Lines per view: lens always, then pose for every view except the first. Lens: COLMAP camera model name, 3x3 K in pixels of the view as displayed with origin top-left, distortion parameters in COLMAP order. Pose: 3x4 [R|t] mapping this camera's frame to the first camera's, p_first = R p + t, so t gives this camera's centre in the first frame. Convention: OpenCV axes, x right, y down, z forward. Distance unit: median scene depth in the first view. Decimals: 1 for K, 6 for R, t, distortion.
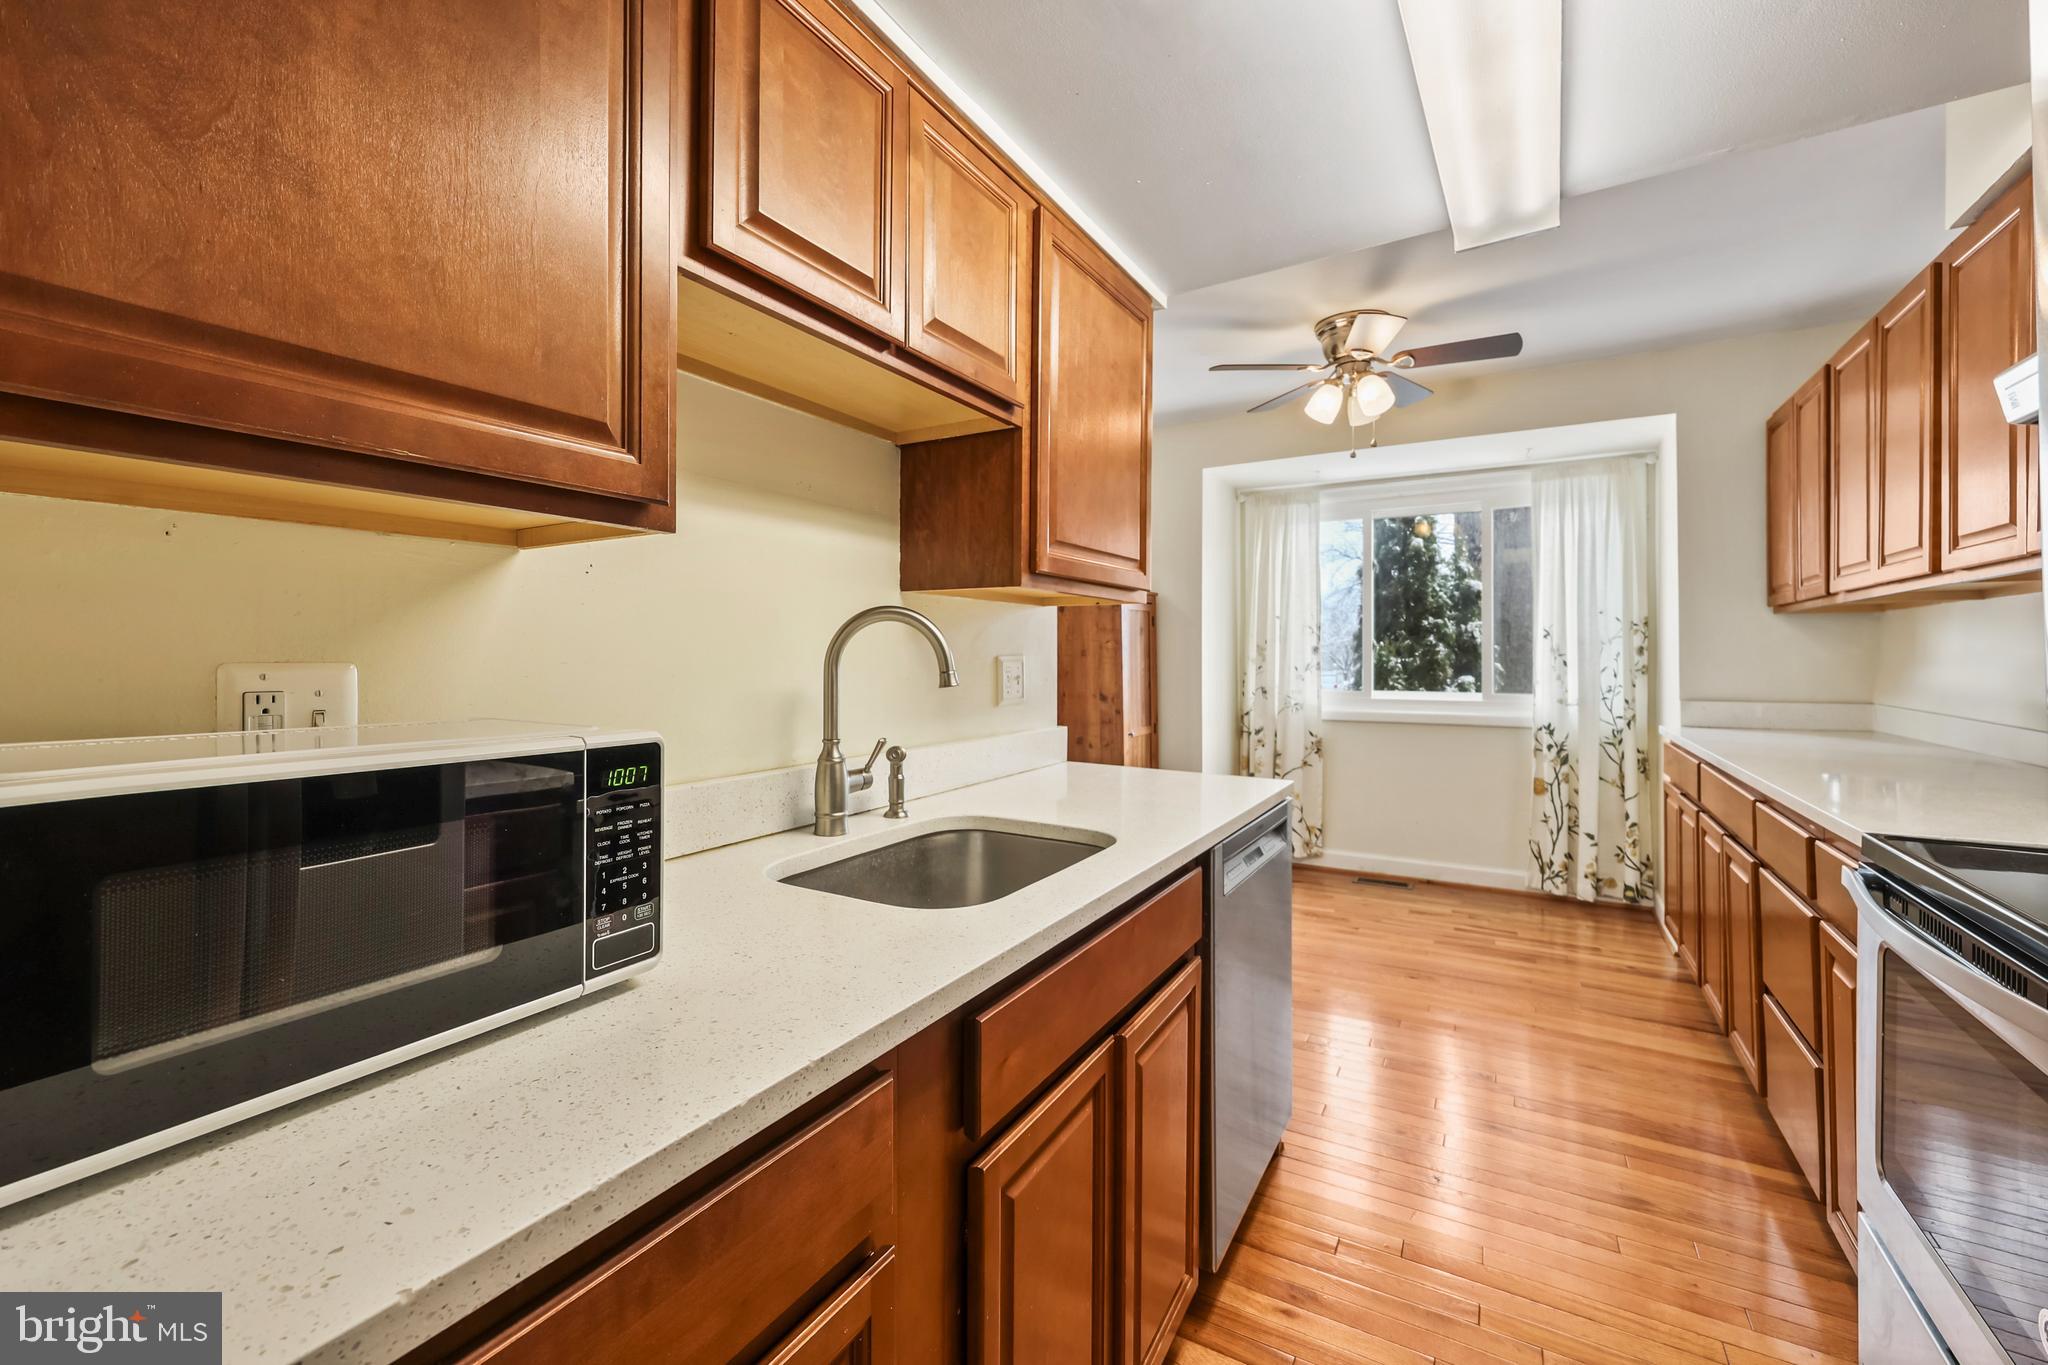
lens RADIAL K [[842.8, 0, 1026.0], [0, 842.8, 651.2], [0, 0, 1]] dist [0.001871, 0.001366]
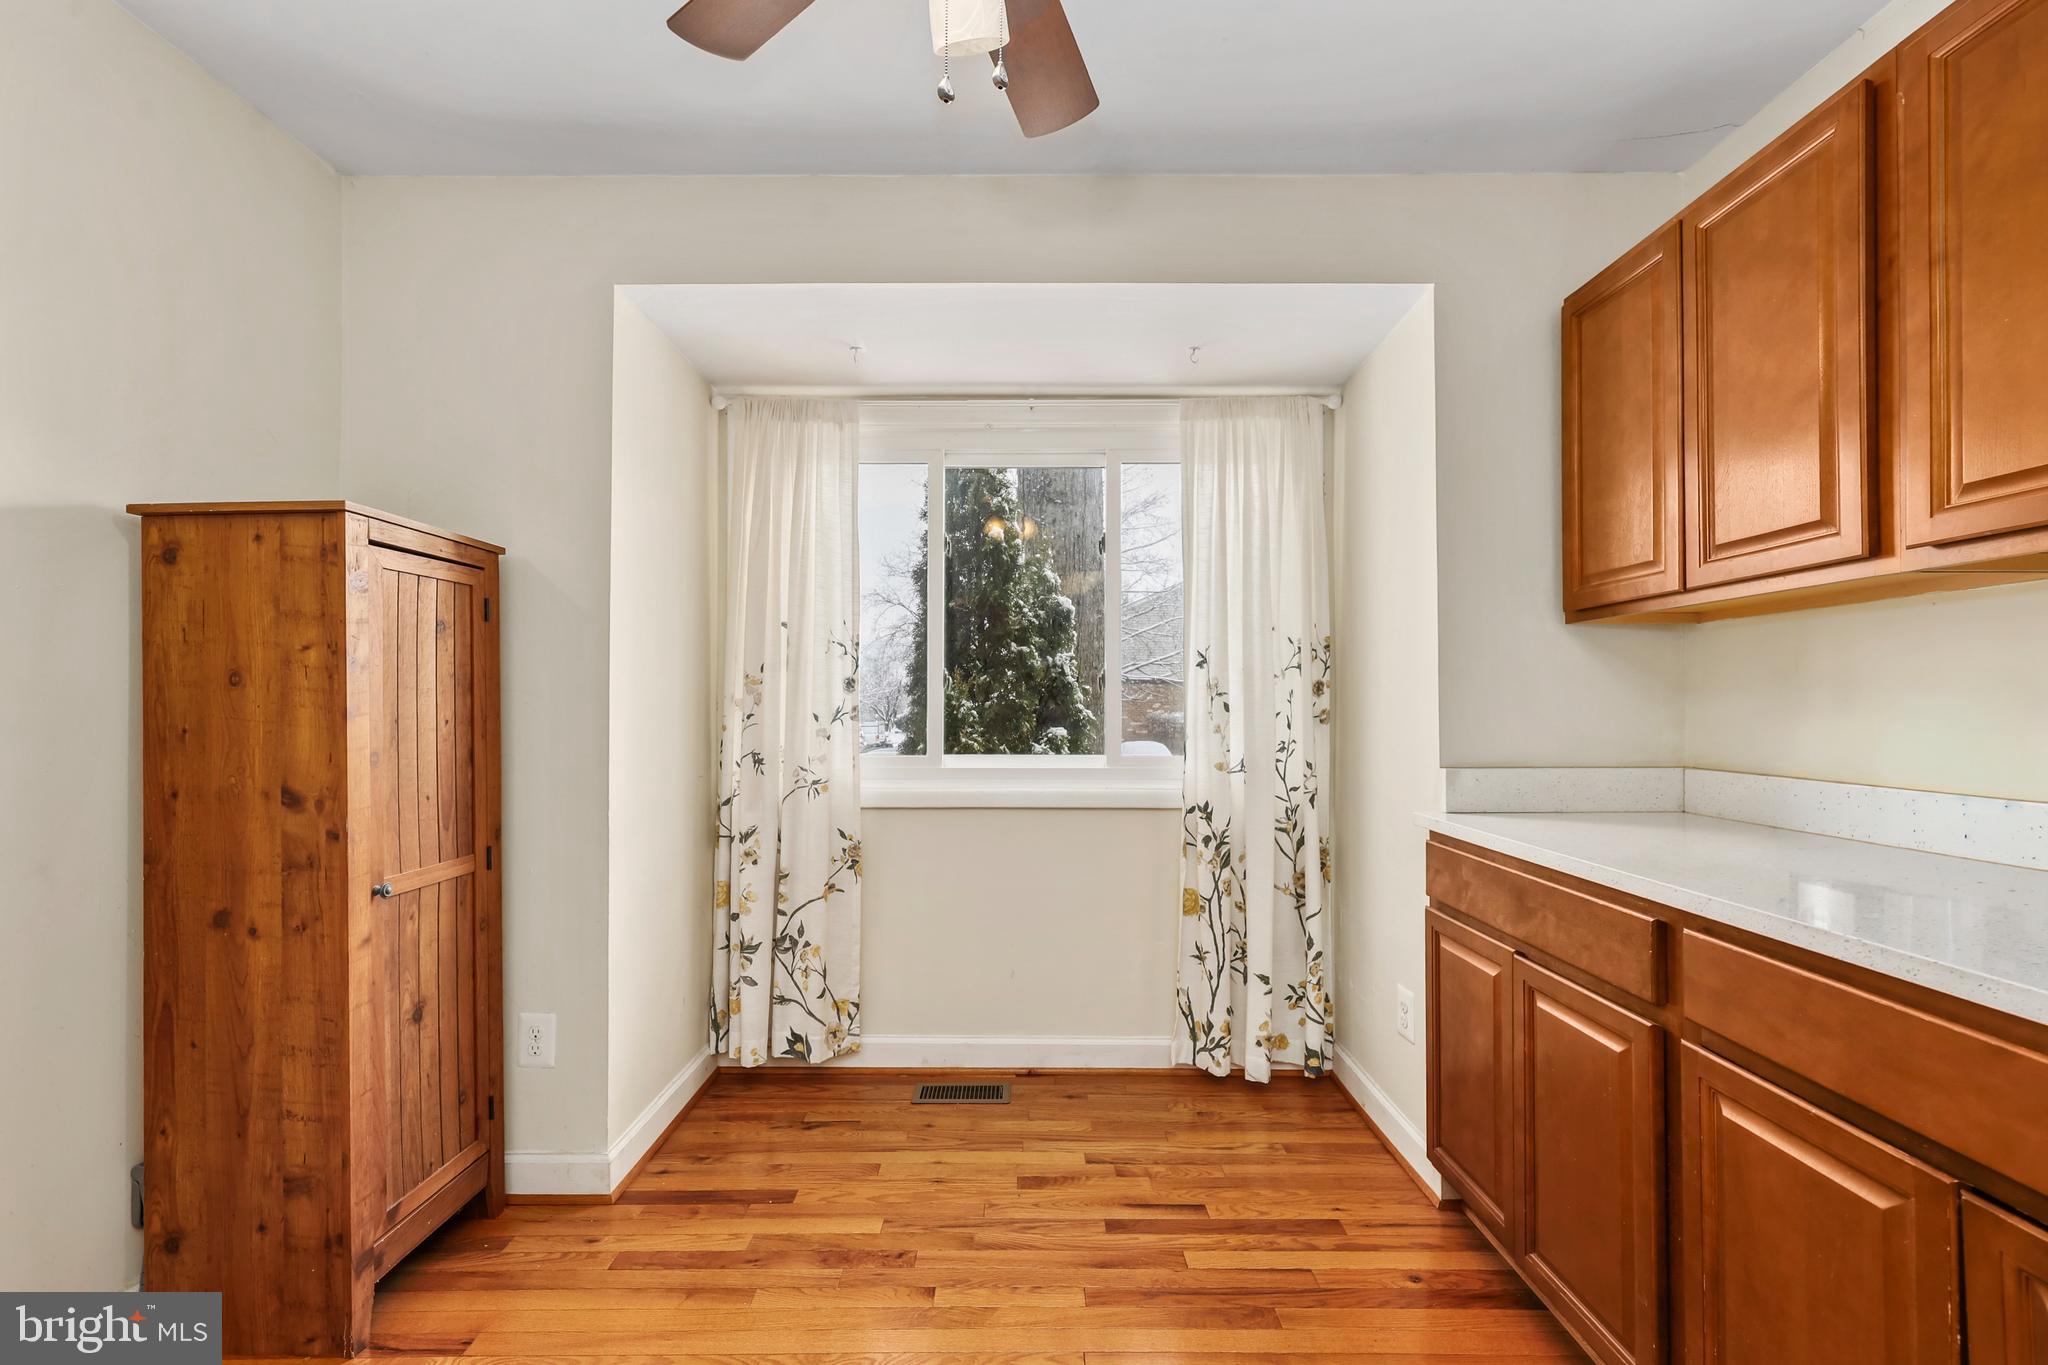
lens RADIAL K [[842.8, 0, 1023.6], [0, 842.8, 696.7], [0, 0, 1]] dist [0.001871, 0.001366]
pose [[0.865339, 0.007638, 0.501129, 0.182783], [-0.004180, 0.999959, -0.008023, 0.011886], [-0.501169, 0.004848, 0.865336, 0.514585]]
